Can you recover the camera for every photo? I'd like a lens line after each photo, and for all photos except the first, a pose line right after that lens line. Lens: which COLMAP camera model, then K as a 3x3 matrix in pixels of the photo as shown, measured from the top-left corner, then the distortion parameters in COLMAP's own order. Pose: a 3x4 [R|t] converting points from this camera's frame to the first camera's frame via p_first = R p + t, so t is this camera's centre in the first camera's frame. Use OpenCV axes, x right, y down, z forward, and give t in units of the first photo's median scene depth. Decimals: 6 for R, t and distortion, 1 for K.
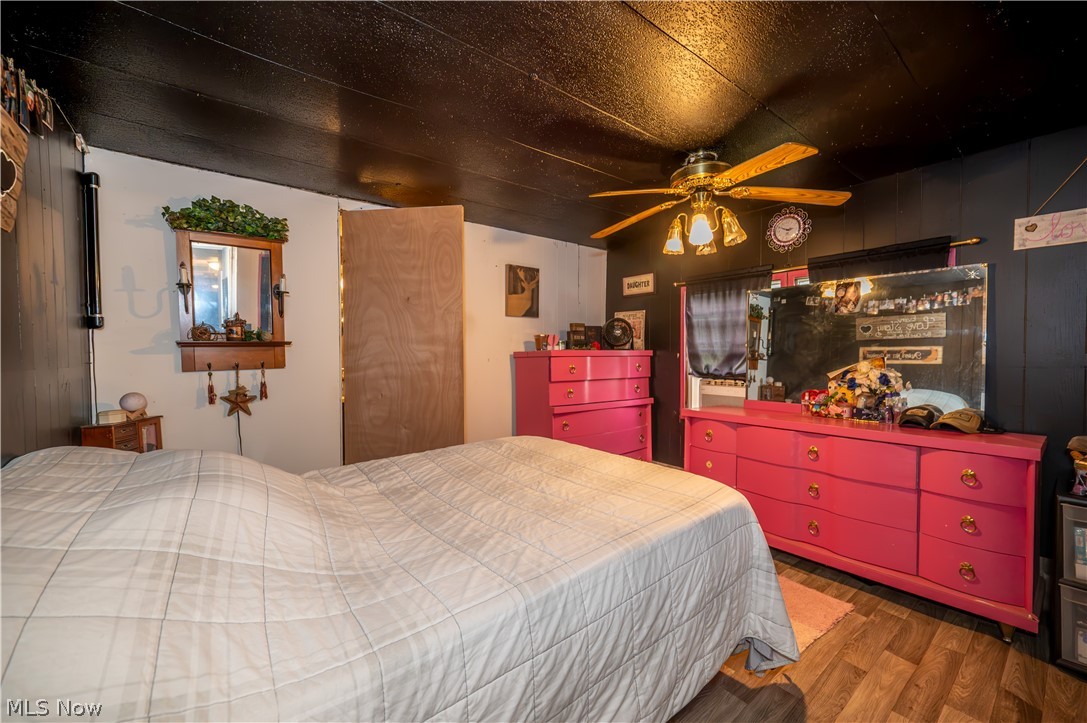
lens RADIAL K [[433.3, 0, 544.4], [0, 433.3, 357.4], [0, 0, 1]] dist [-0.000961, 0.000320]
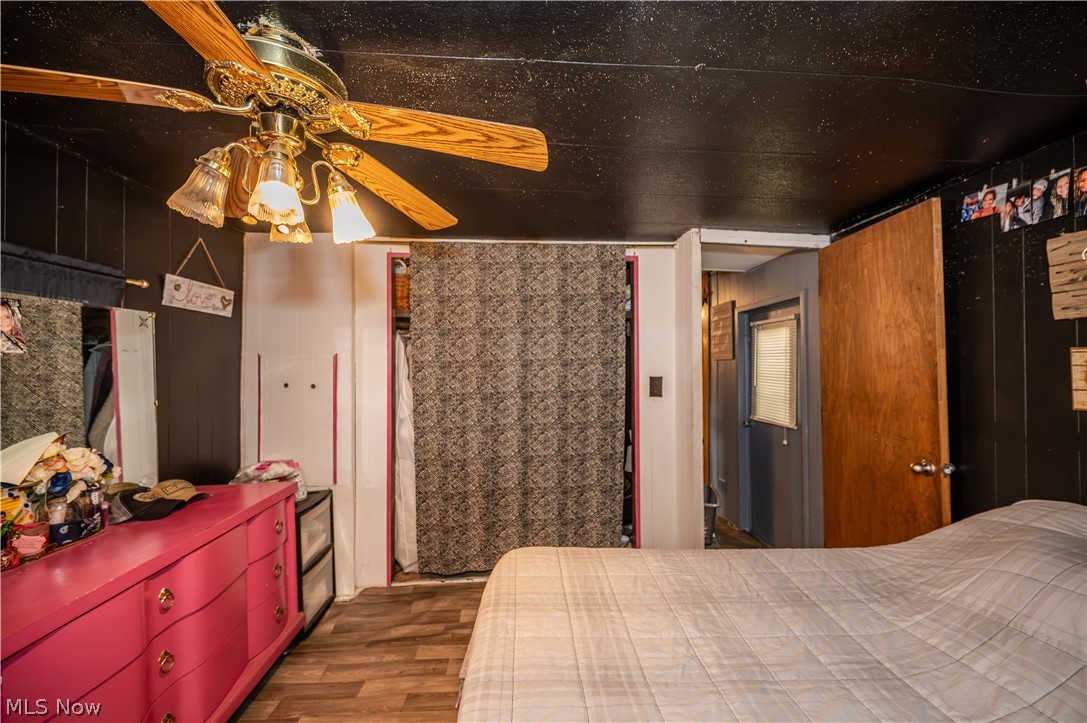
lens RADIAL K [[433.3, 0, 544.4], [0, 433.3, 357.4], [0, 0, 1]] dist [-0.000961, 0.000320]
pose [[-0.809010, 0.016633, 0.587560, -0.179970], [0.020242, 0.999795, -0.000431, -0.117286], [-0.587446, 0.011545, -0.809181, 1.341958]]
